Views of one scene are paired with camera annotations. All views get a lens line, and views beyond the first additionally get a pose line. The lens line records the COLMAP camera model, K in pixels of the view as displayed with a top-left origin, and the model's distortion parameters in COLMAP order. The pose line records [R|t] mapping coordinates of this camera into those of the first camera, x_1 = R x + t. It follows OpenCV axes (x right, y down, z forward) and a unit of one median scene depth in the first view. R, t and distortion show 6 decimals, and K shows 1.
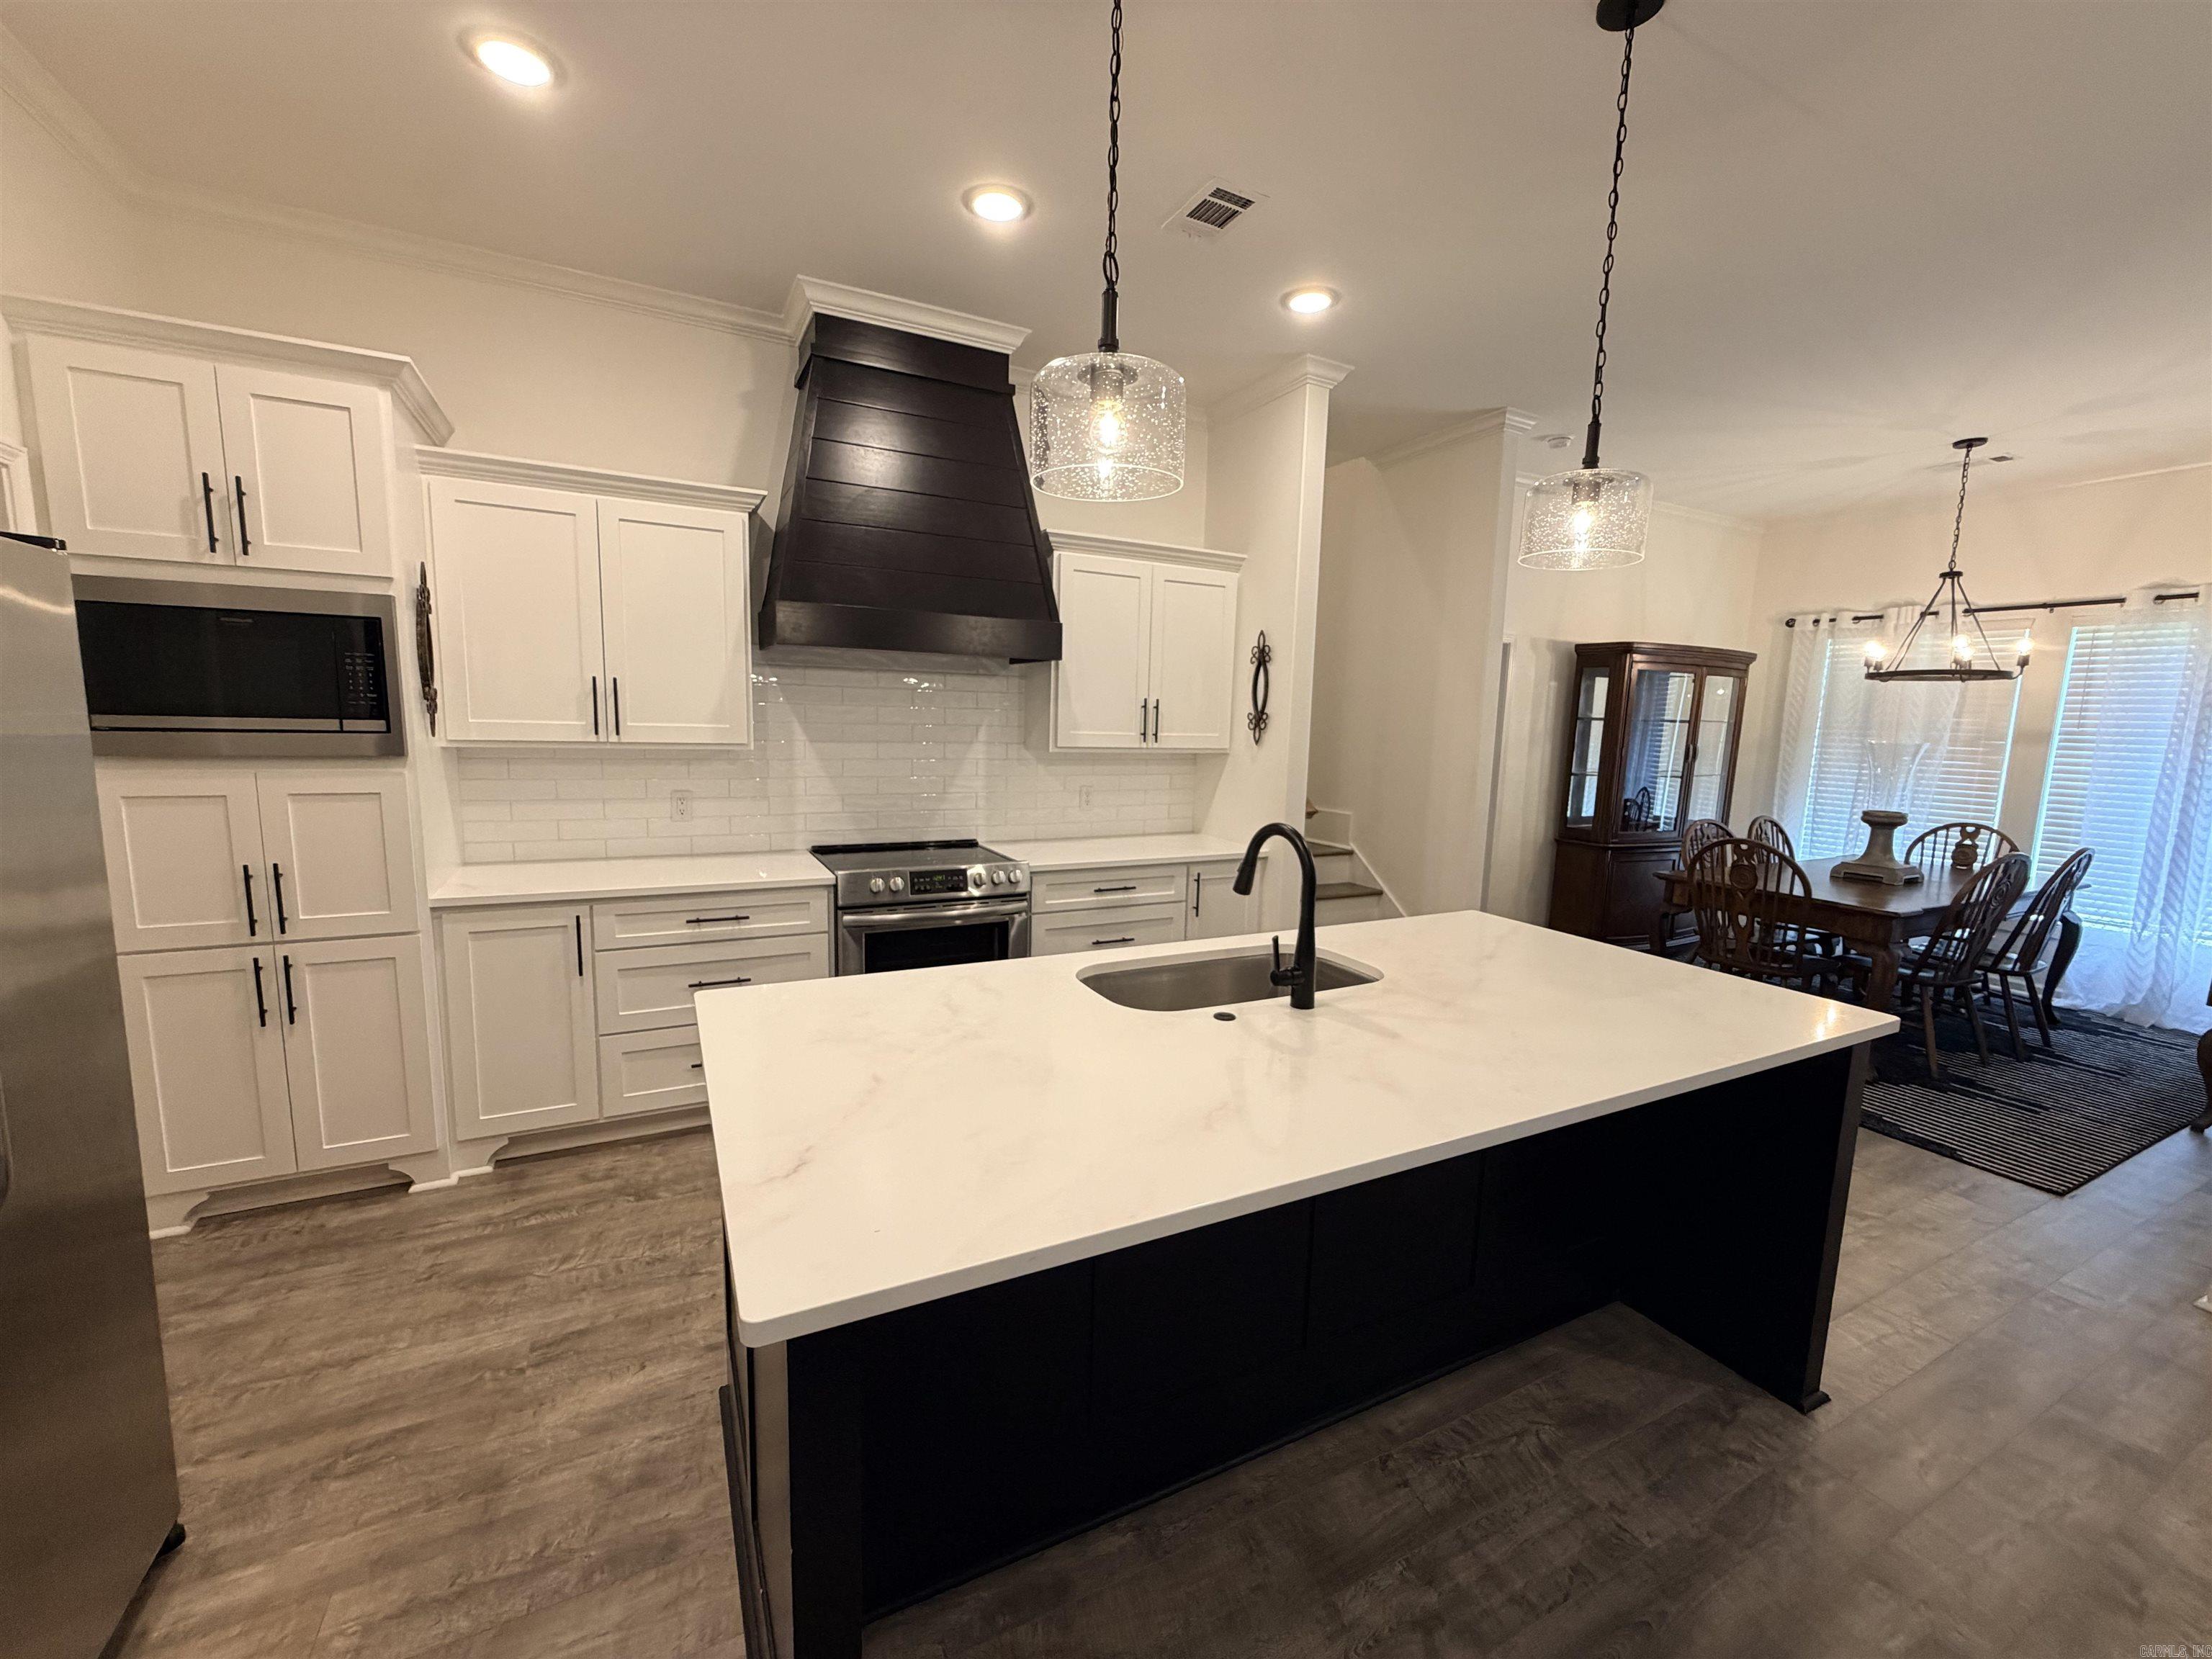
lens RADIAL K [[881.0, 0, 1101.4], [0, 881.0, 835.6], [0, 0, 1]] dist [-0.000126, 0.000155]
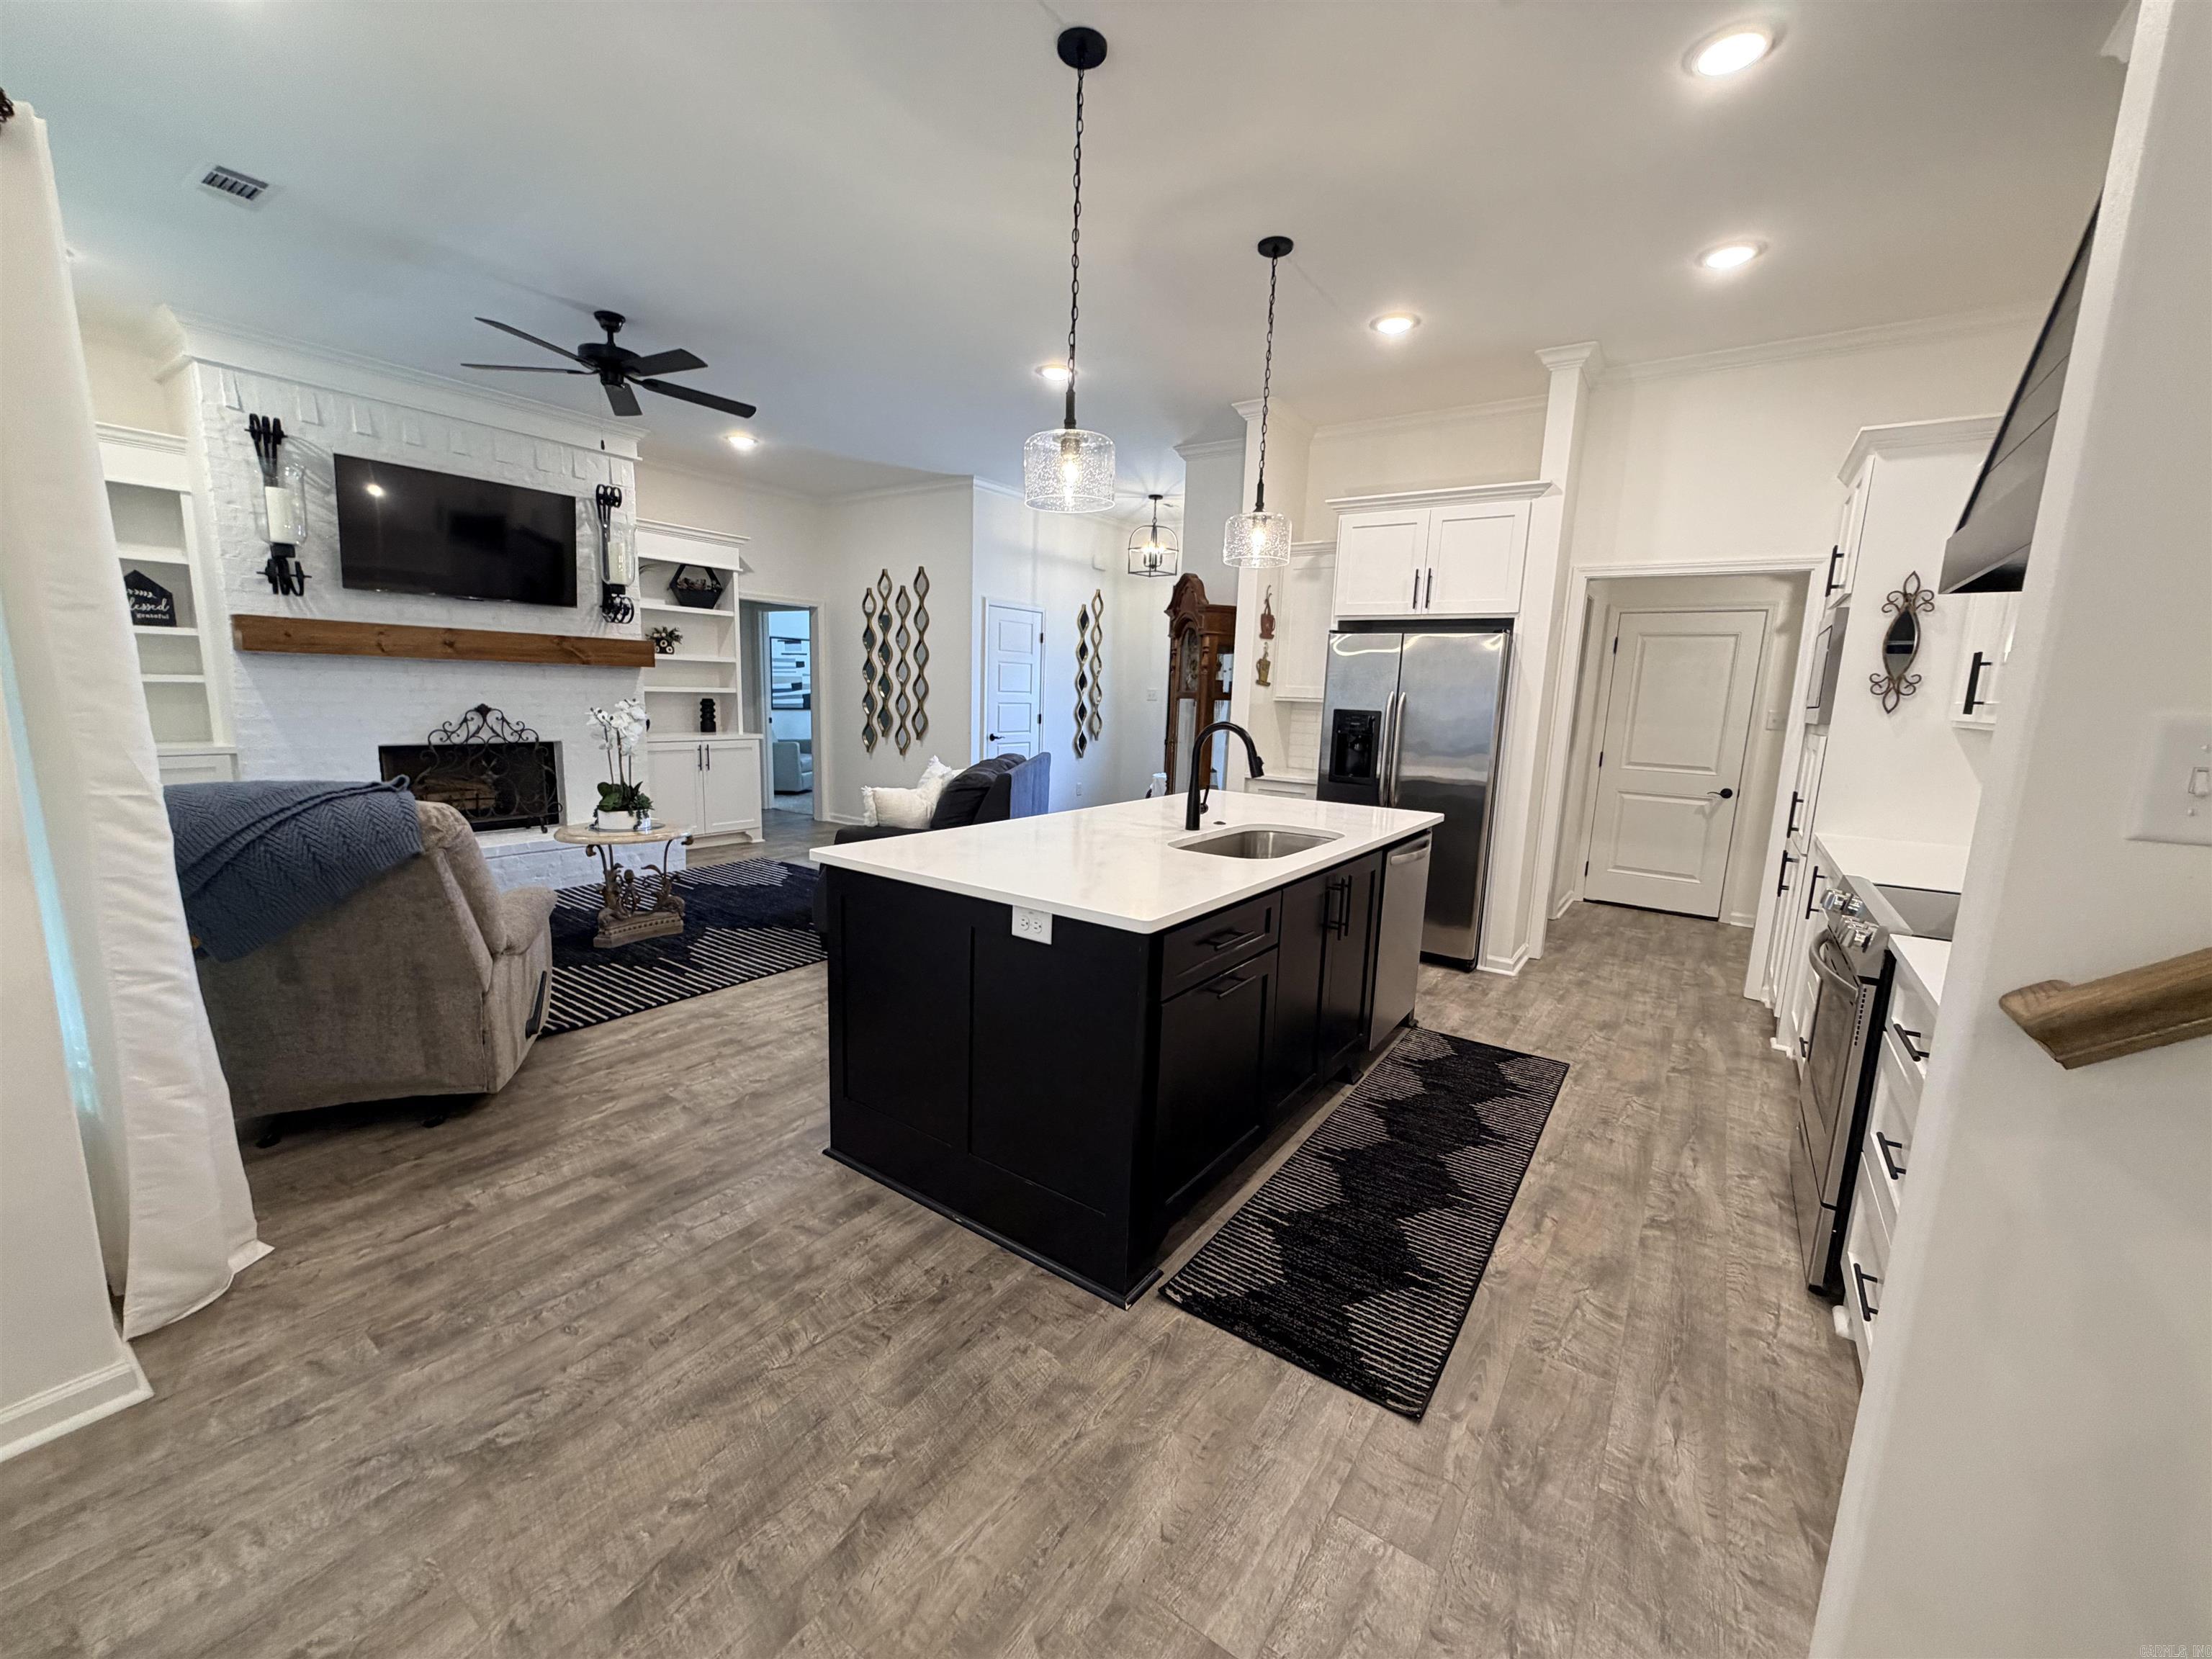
lens RADIAL K [[881.0, 0, 1101.9], [0, 881.0, 834.6], [0, 0, 1]] dist [-0.000126, 0.000155]
pose [[-0.881121, 0.020655, -0.472441, 0.593202], [-0.120438, 0.956300, 0.266430, -0.110135], [0.457298, 0.291657, -0.840128, 1.186052]]
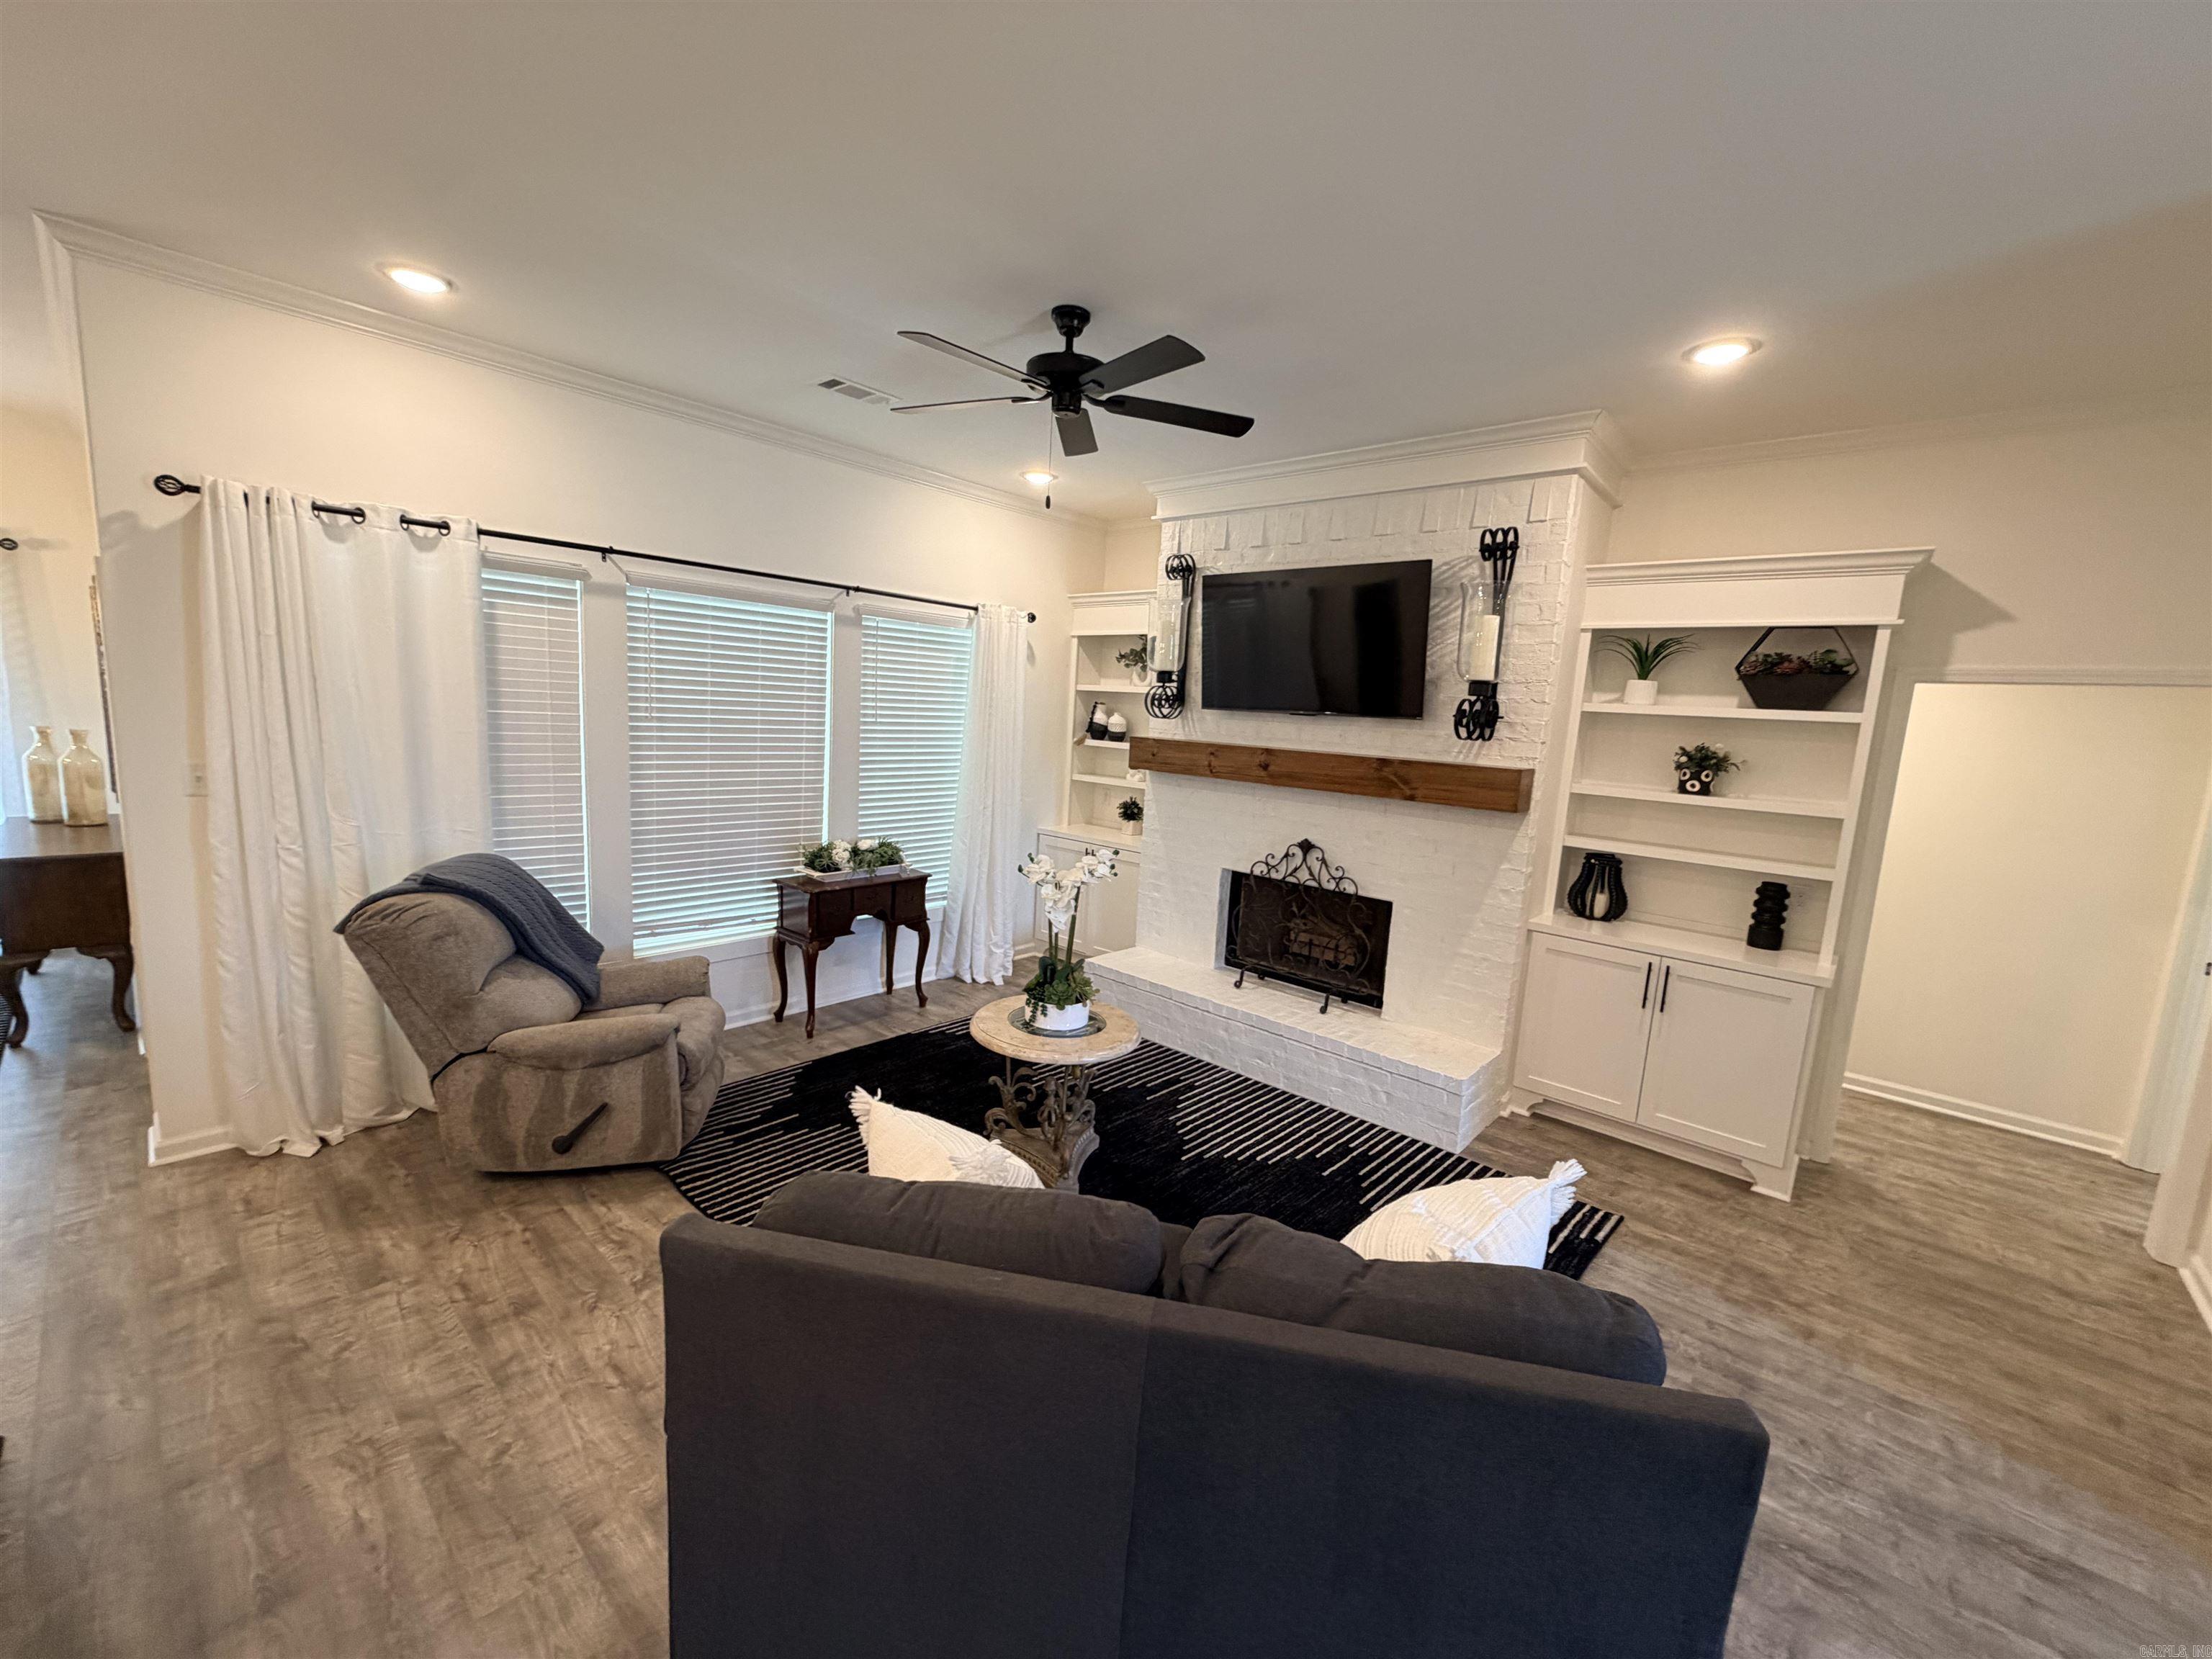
lens RADIAL K [[881.0, 0, 1099.0], [0, 881.0, 834.2], [0, 0, 1]] dist [-0.000126, 0.000155]
pose [[-0.358515, -0.179898, 0.916026, -0.210175], [0.058151, 0.975047, 0.214248, -0.082415], [-0.931711, 0.130079, -0.339107, 0.064337]]
